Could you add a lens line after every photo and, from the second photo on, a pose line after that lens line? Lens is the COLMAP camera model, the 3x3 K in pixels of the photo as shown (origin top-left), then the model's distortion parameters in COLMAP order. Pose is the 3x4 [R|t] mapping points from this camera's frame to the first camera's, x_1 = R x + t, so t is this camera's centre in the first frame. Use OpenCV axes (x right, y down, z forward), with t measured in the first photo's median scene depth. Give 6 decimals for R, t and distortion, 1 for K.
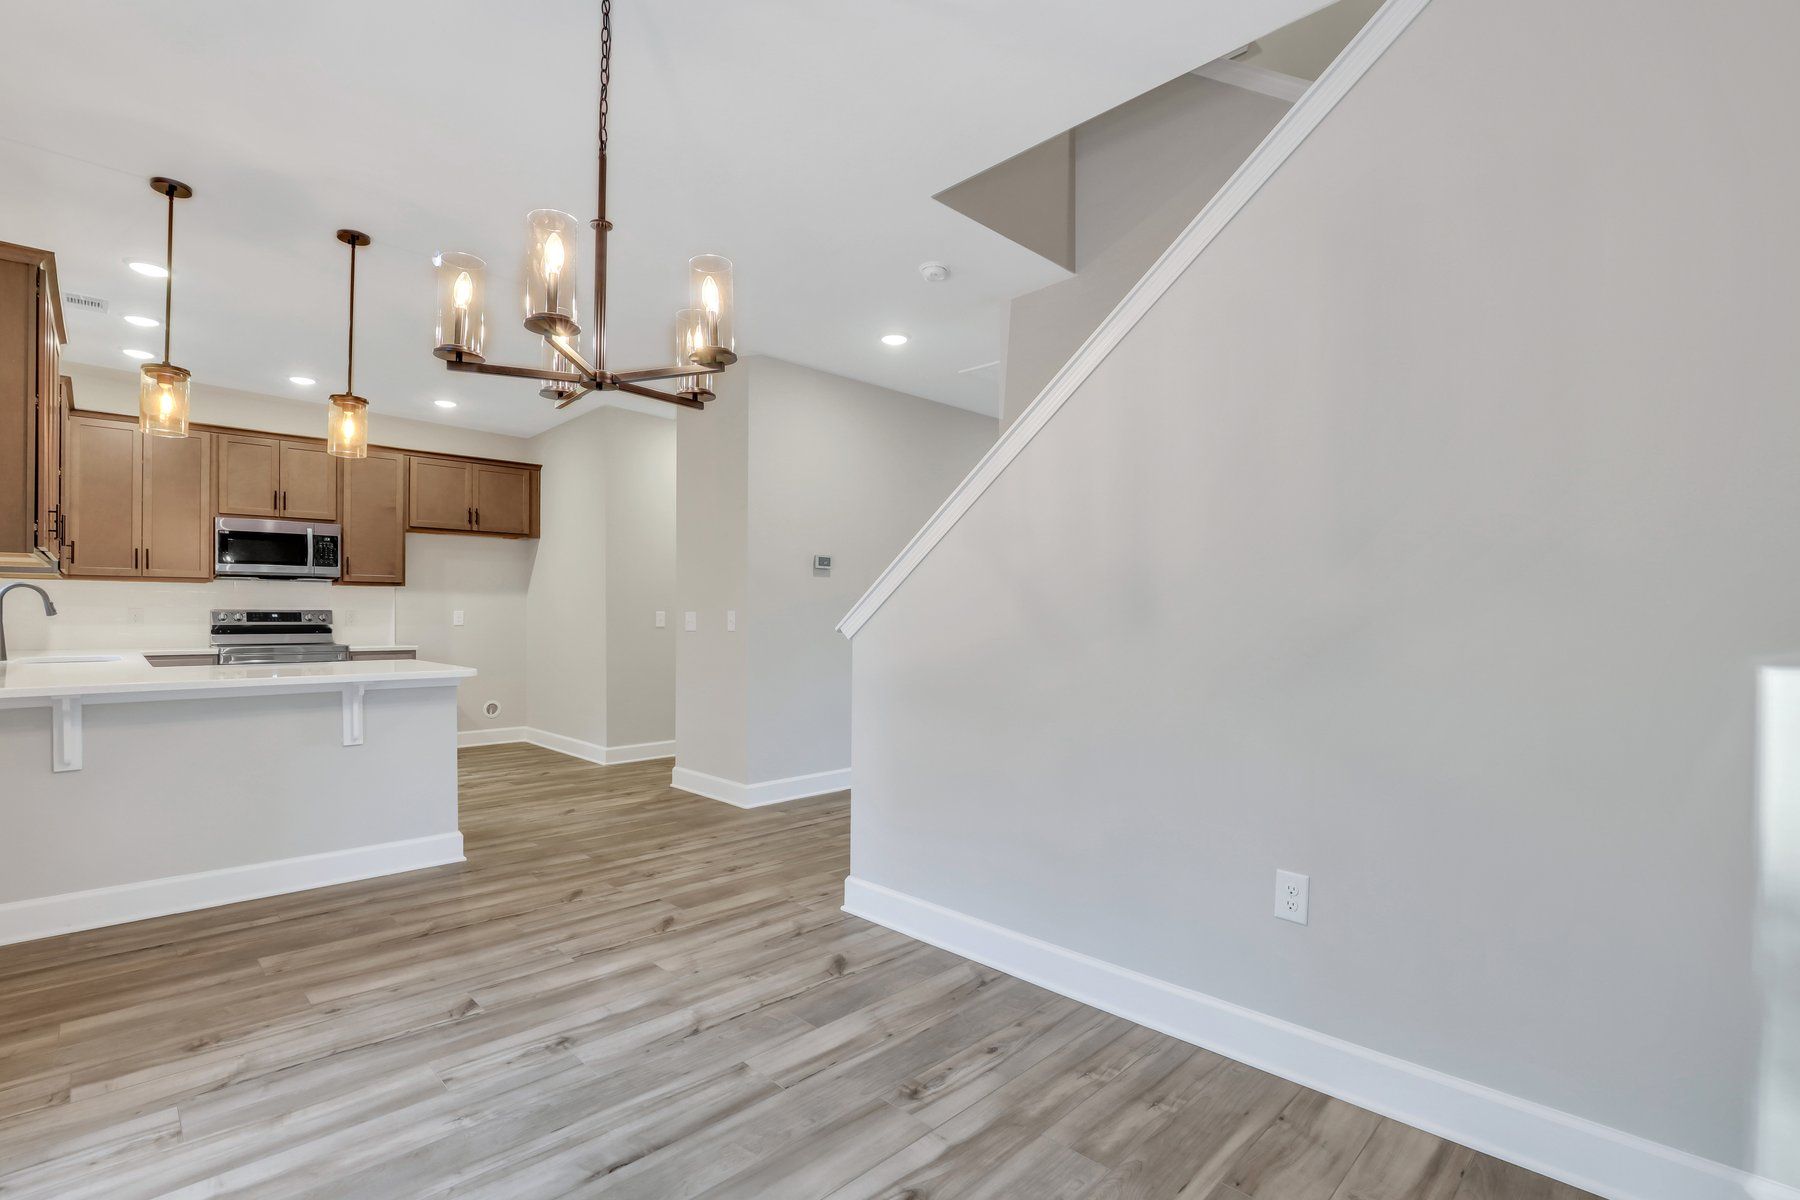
lens RADIAL K [[842.2, 0, 900.0], [0, 842.2, 600.0], [0, 0, 1]] dist [-0.030471, 0.009188]
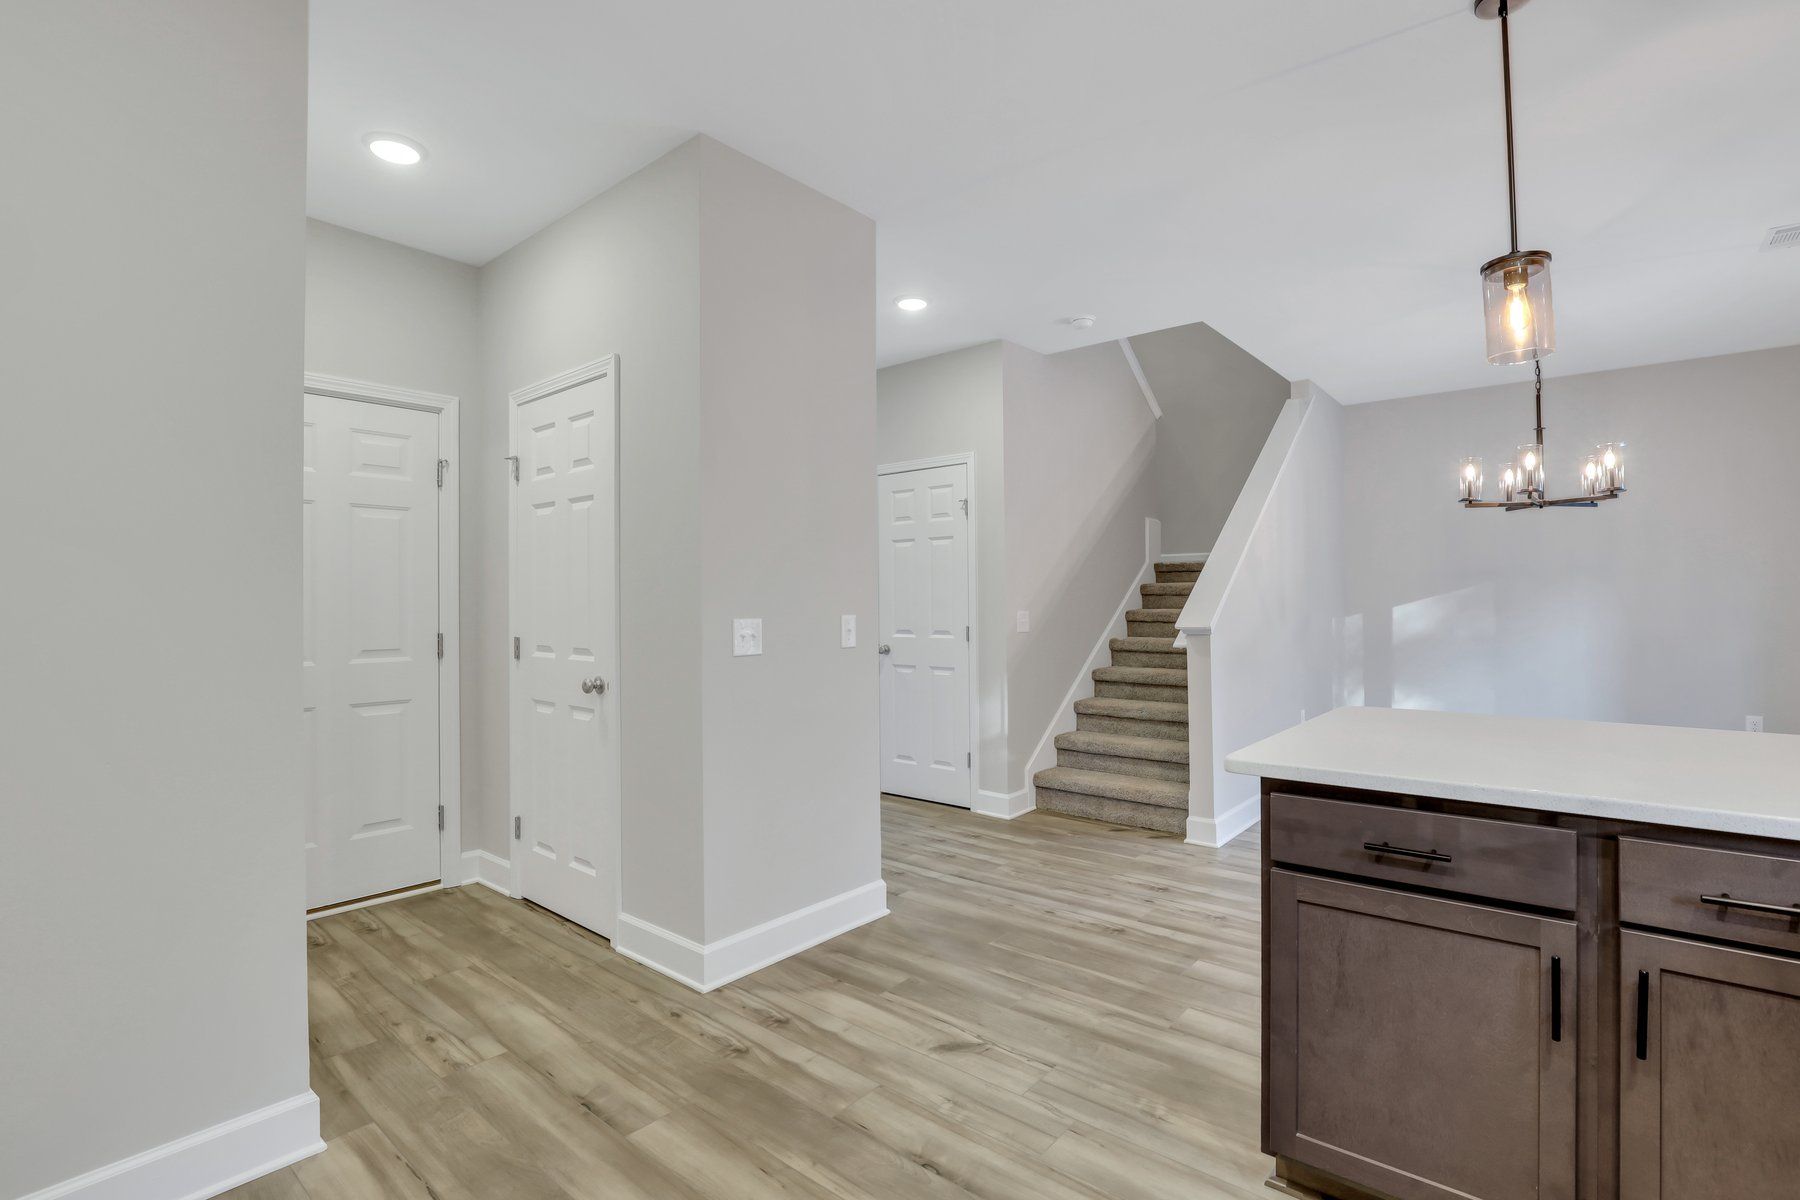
lens RADIAL K [[842.2, 0, 900.0], [0, 842.2, 600.0], [0, 0, 1]] dist [-0.030471, 0.009188]
pose [[-0.104306, 0.001228, 0.994544, -0.694072], [-0.014999, 0.999884, -0.002808, 0.001963], [-0.994432, -0.015210, -0.104276, 0.875374]]
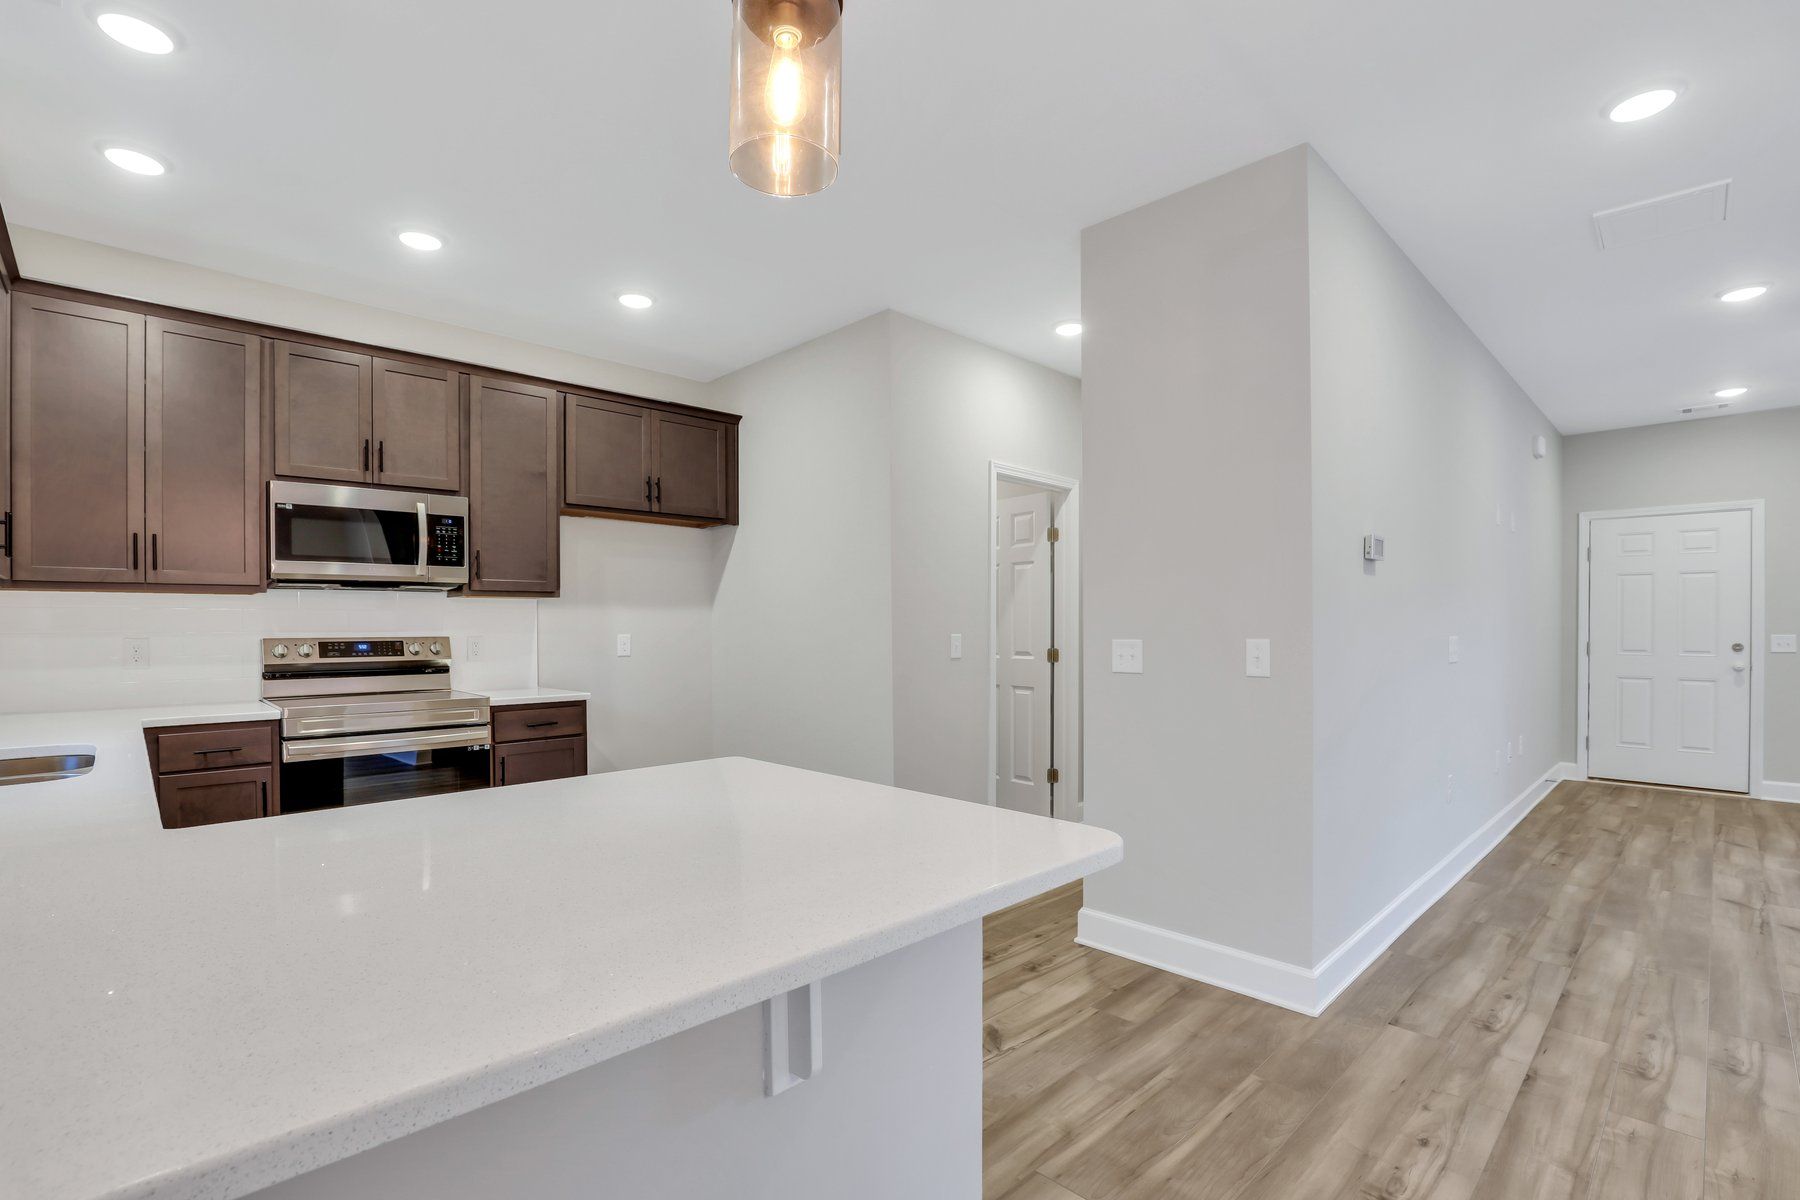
lens RADIAL K [[823.8, 0, 894.0], [0, 823.8, 613.7], [0, 0, 1]] dist [-0.034721, 0.007604]
pose [[0.999983, -0.004994, 0.002859, -0.367414], [0.004975, 0.999966, 0.006620, -0.007707], [-0.002892, -0.006606, 0.999974, 0.404746]]
